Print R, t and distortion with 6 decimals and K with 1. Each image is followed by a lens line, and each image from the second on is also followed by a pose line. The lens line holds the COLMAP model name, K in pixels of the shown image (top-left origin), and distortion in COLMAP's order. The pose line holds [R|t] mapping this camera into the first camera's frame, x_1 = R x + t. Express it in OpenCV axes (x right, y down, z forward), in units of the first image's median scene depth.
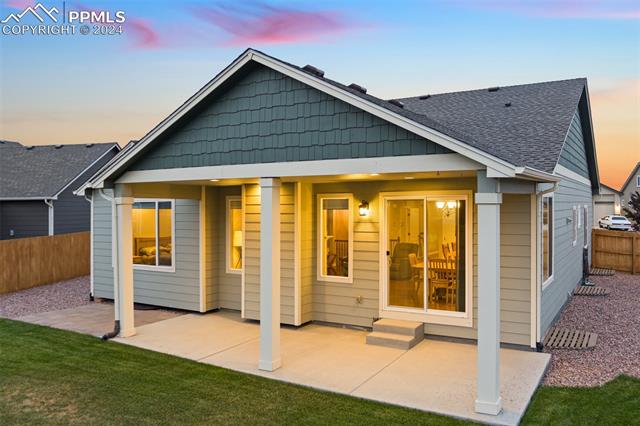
lens RADIAL K [[522.4, 0, 322.4], [0, 522.4, 210.6], [0, 0, 1]] dist [-0.024514, -0.056968]
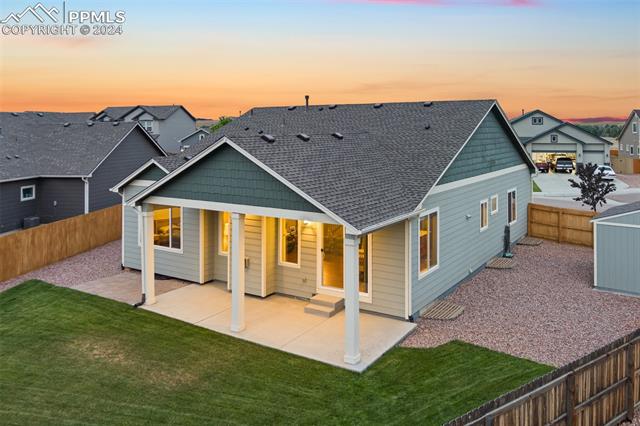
lens RADIAL K [[522.4, 0, 318.0], [0, 522.4, 136.9], [0, 0, 1]] dist [-0.024514, -0.056968]
pose [[0.999302, 0.000200, -0.037354, 0.166846], [-0.000590, 0.999945, -0.010441, -0.224508], [0.037350, 0.010456, 0.999248, -0.487624]]
